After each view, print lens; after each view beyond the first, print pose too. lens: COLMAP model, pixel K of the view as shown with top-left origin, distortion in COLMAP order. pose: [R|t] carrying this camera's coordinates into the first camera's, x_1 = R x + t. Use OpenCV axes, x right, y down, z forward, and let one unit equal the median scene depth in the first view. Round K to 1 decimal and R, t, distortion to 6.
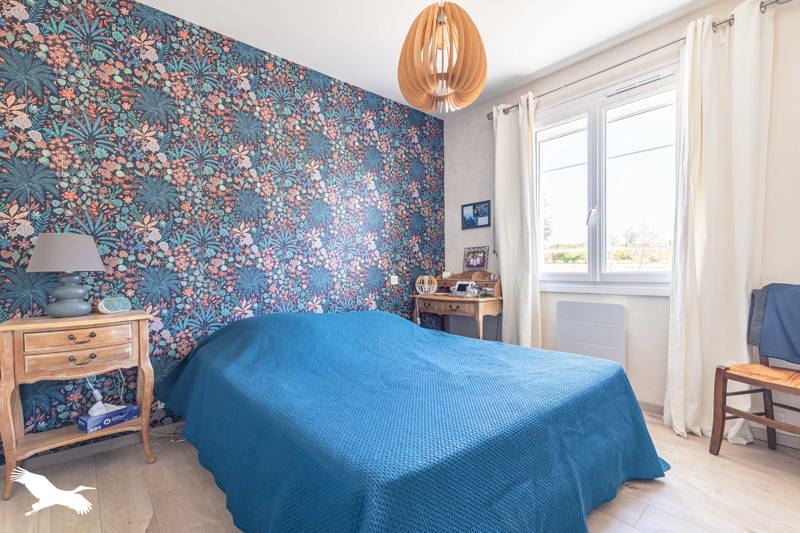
lens RADIAL K [[362.1, 0, 401.1], [0, 362.1, 275.9], [0, 0, 1]] dist [0.000879, 0.000031]
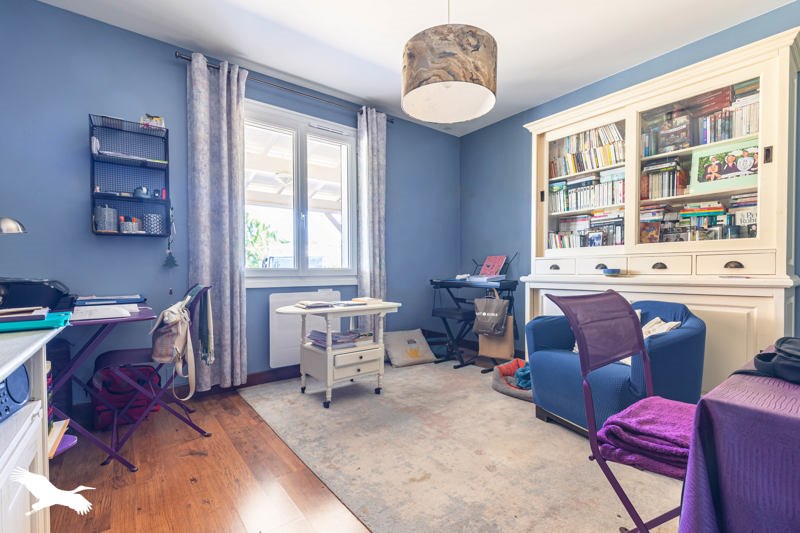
lens RADIAL K [[362.1, 0, 401.1], [0, 362.1, 275.9], [0, 0, 1]] dist [0.000879, 0.000031]
pose [[0.062359, -0.014794, 0.997944, -0.575894], [0.009867, 0.999850, 0.014205, 0.000784], [-0.998005, 0.008961, 0.062496, 0.593855]]
